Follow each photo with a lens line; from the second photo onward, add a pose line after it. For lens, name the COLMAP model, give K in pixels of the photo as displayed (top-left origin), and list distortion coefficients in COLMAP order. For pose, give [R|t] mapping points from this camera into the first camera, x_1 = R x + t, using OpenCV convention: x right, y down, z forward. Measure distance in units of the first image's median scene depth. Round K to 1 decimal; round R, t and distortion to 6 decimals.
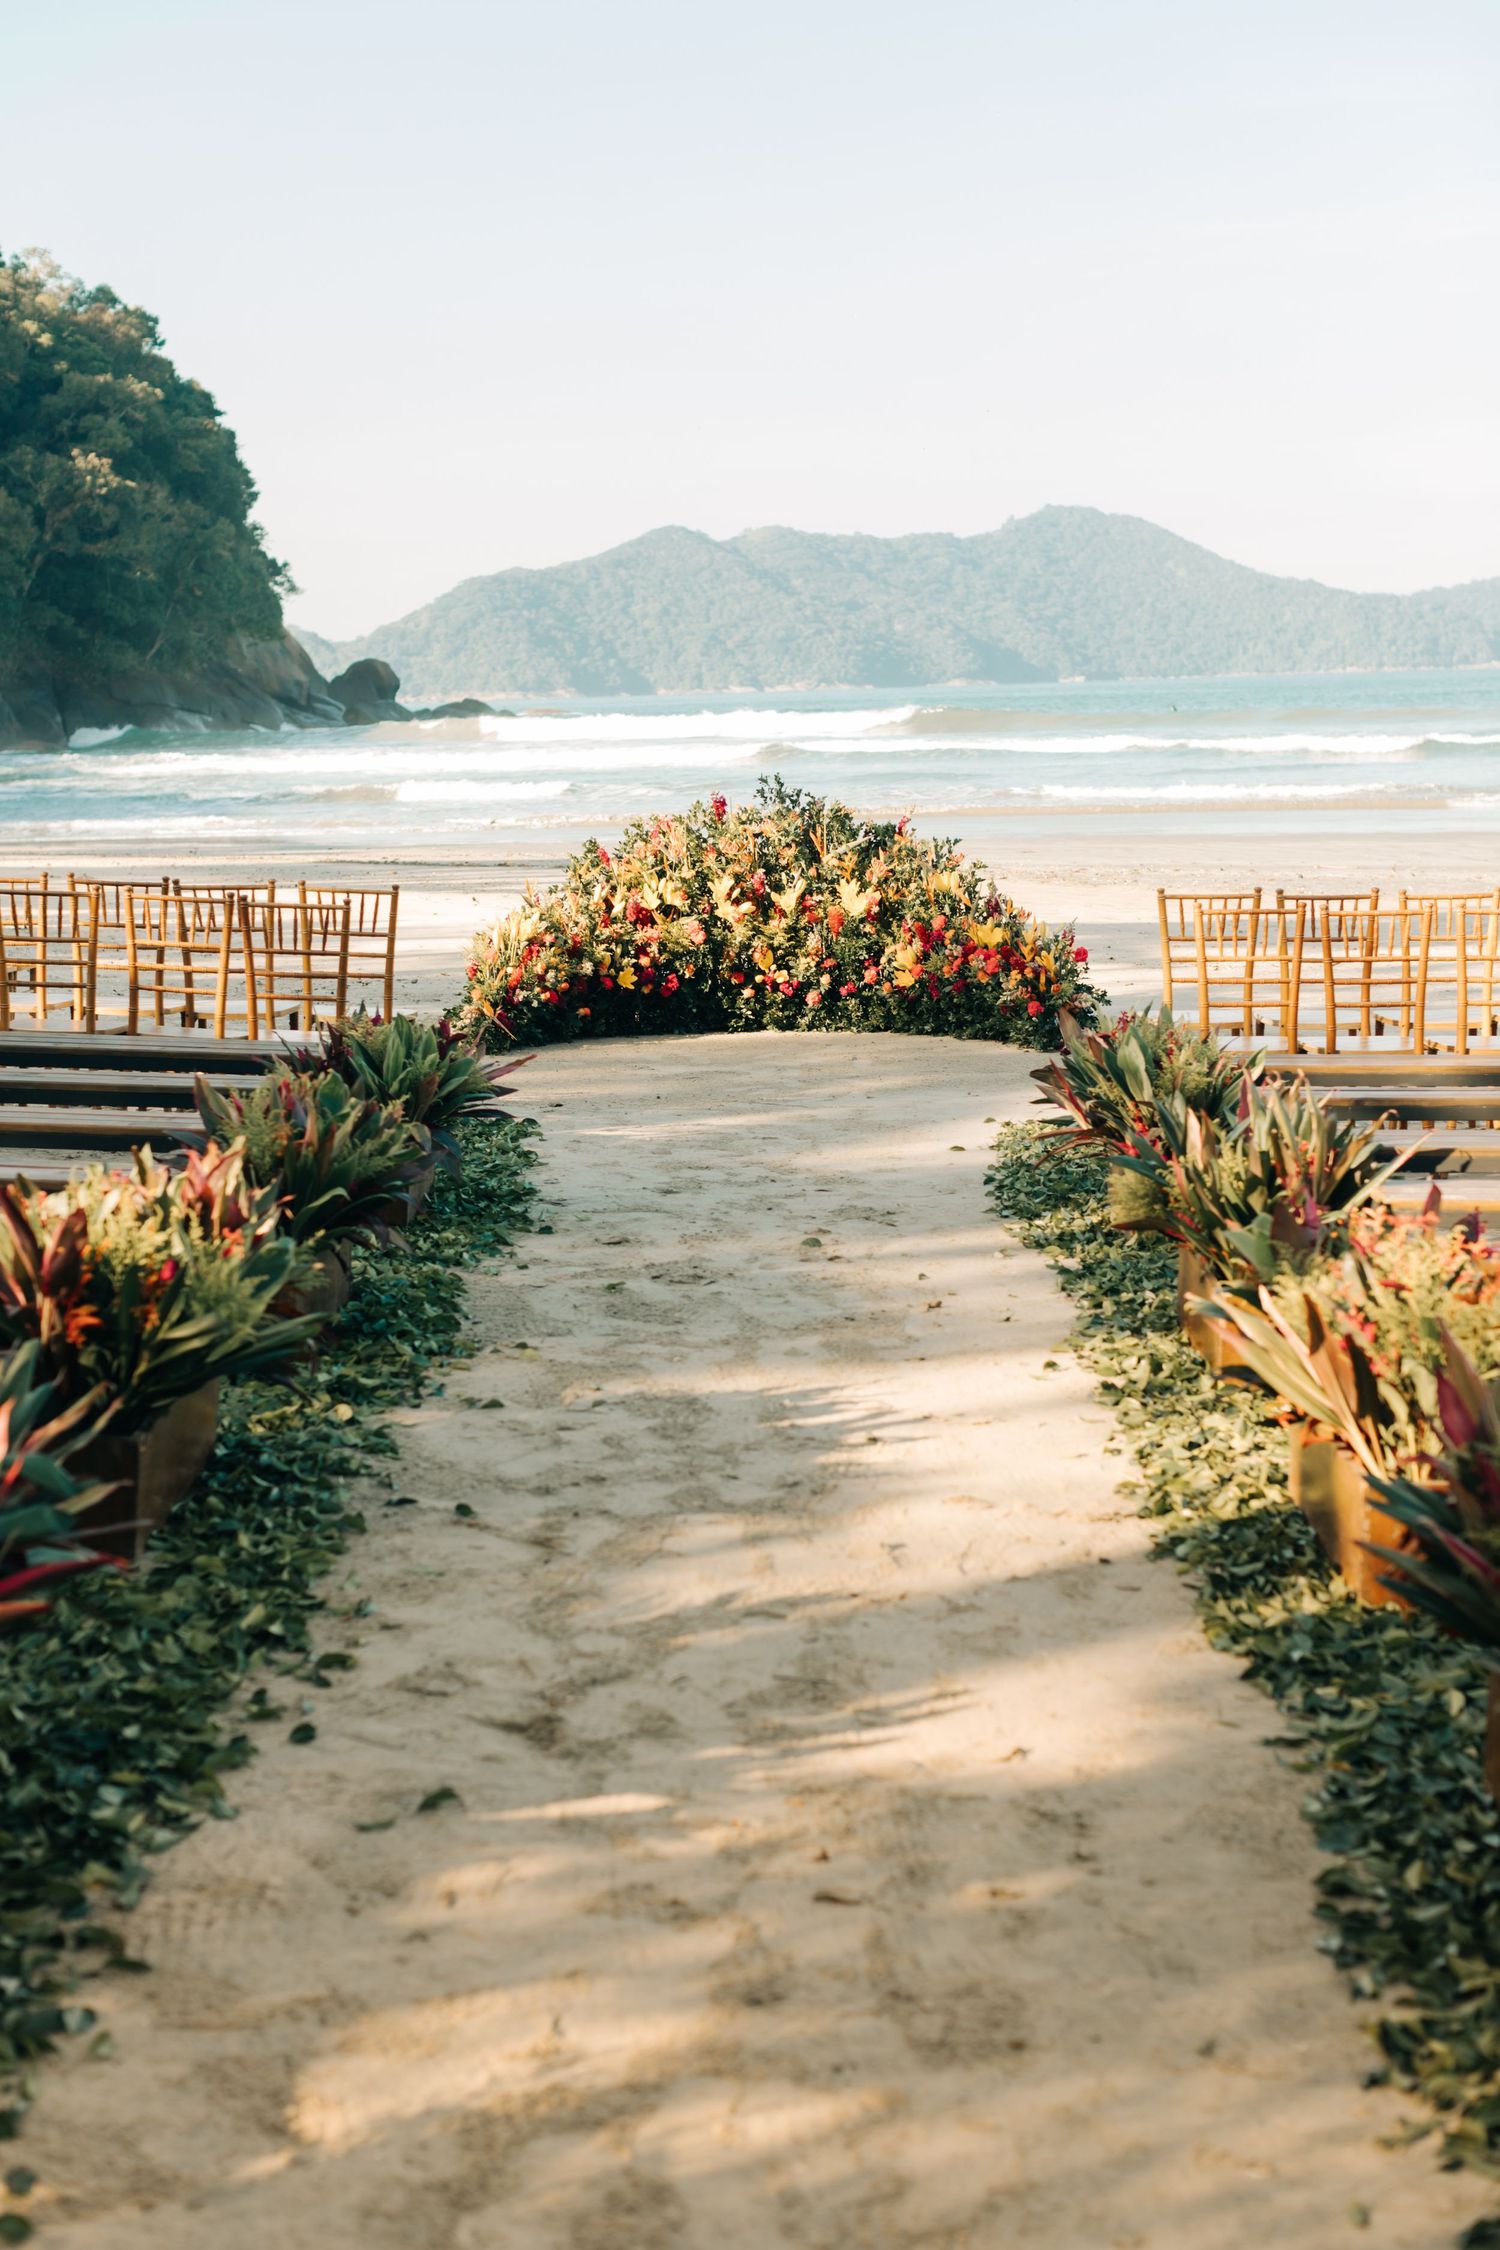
lens RADIAL K [[3149.6, 0, 733.3], [0, 3149.6, 1170.5], [0, 0, 1]] dist [0.033895, -0.017144]
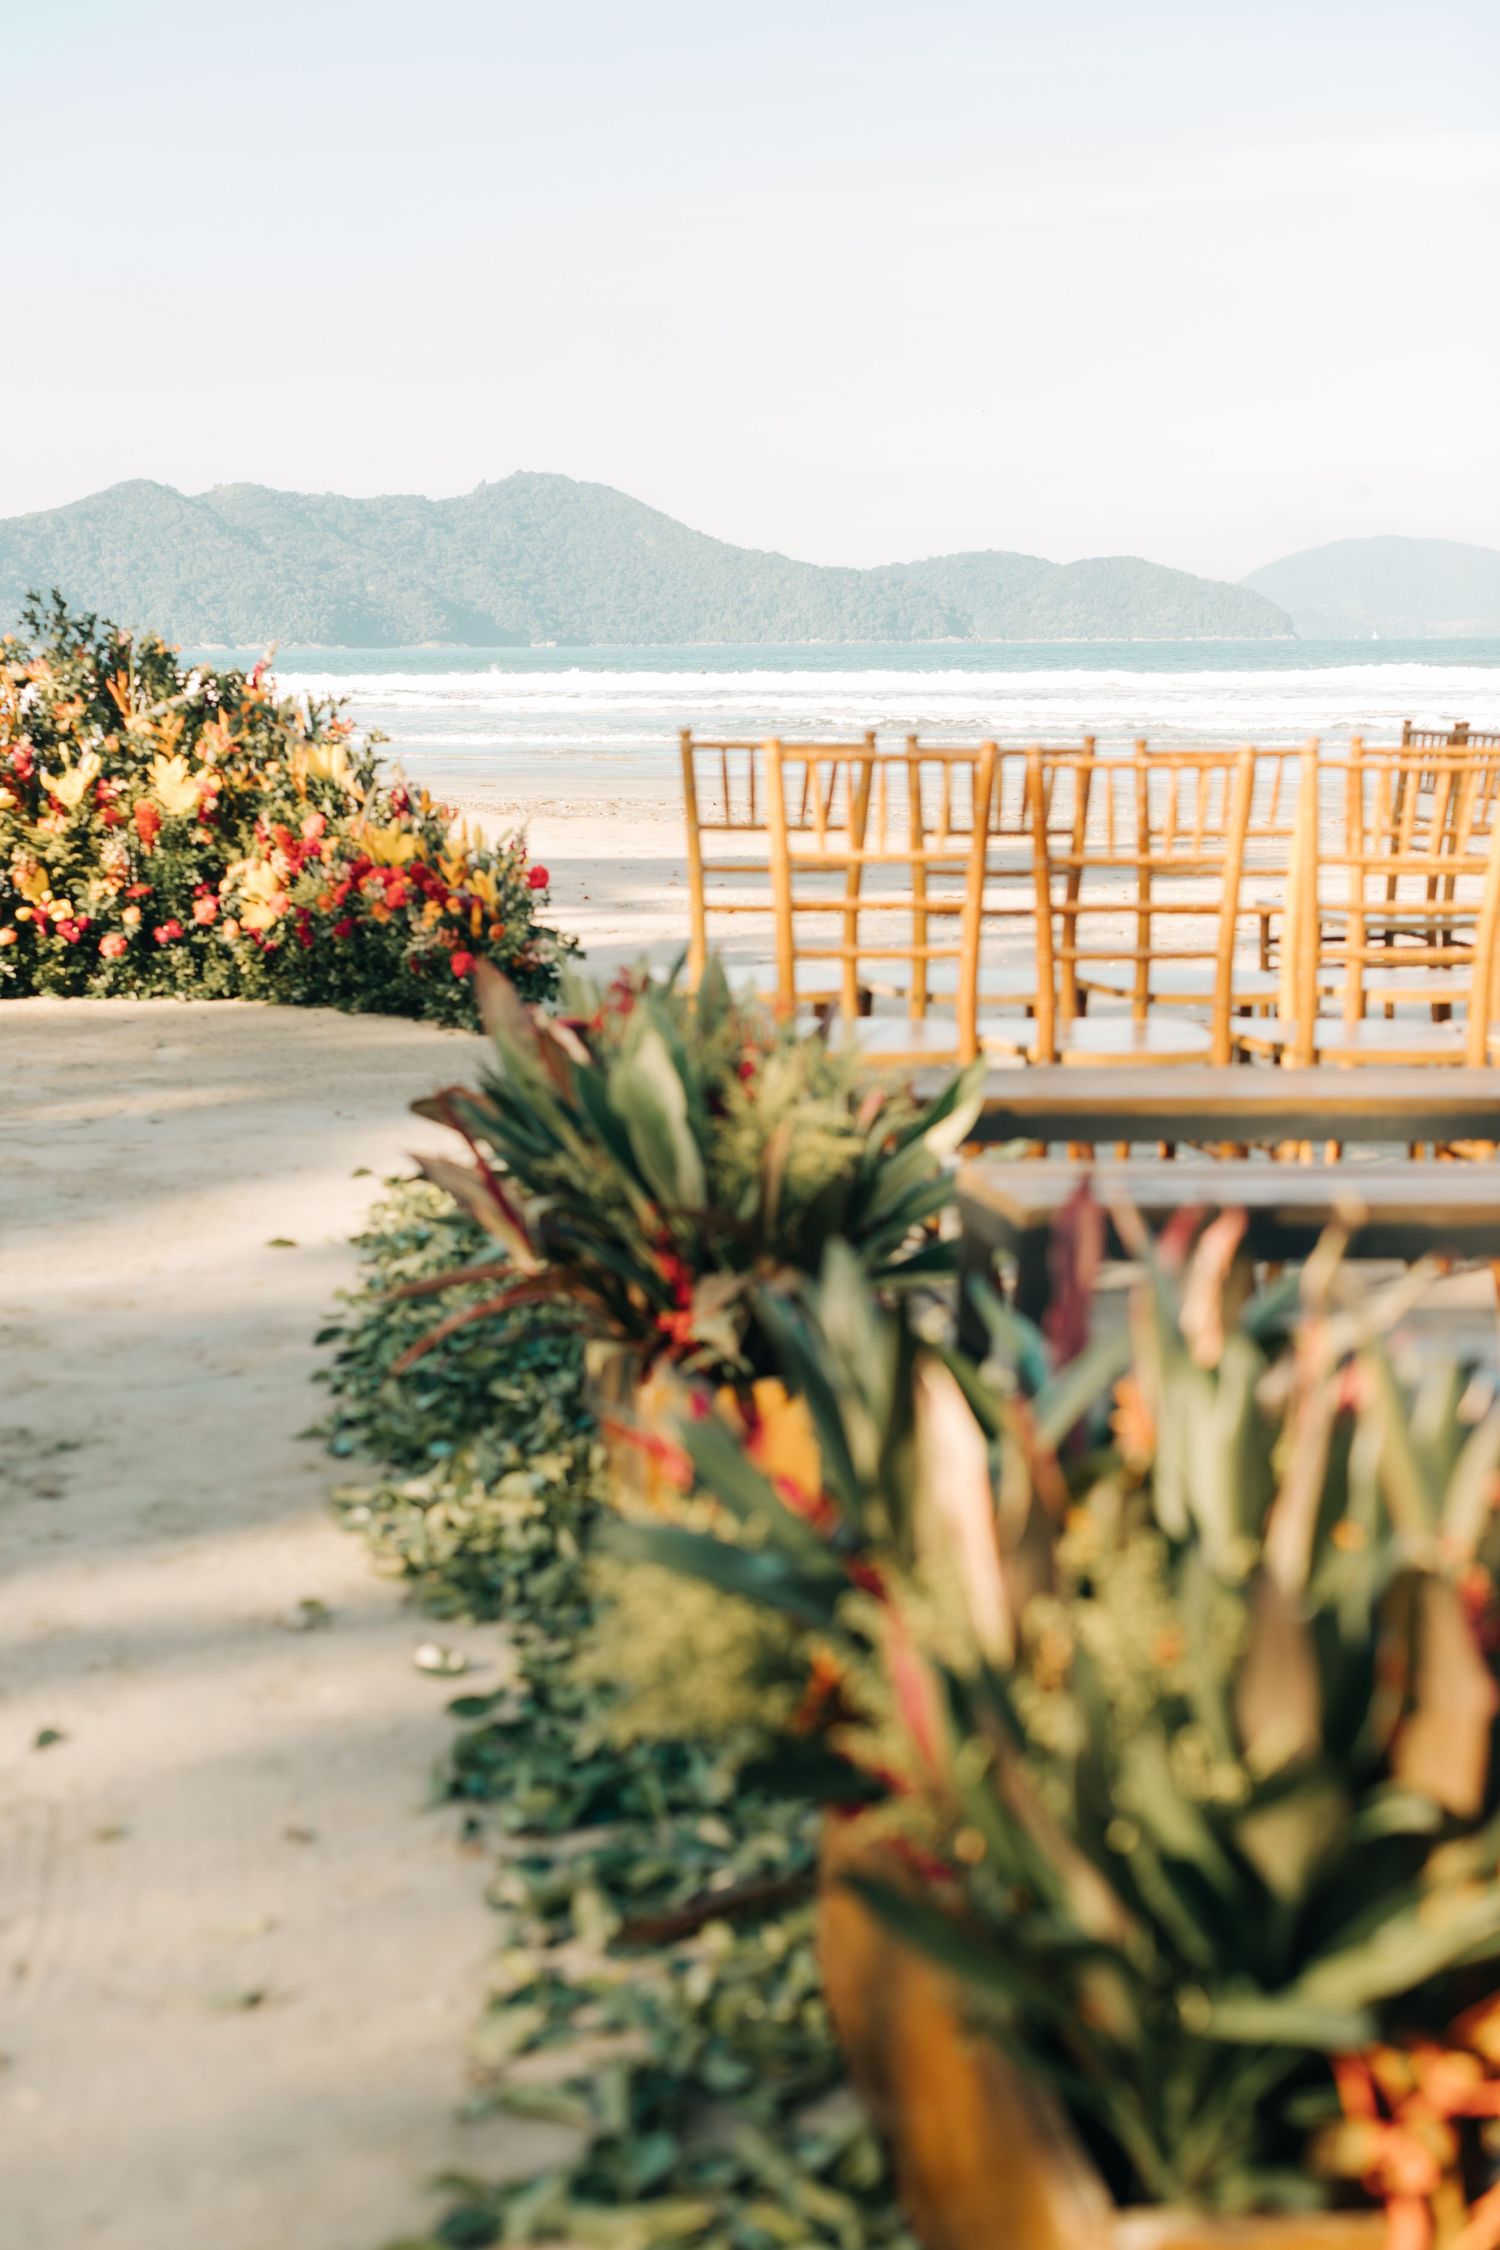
lens RADIAL K [[3135.3, 0, 689.2], [0, 3135.3, 1168.2], [0, 0, 1]] dist [0.012833, 0.062871]
pose [[0.988338, -0.004572, 0.152205, 0.043432], [0.002764, 0.999923, 0.012090, -0.017870], [-0.152248, -0.011528, 0.988275, 0.368058]]
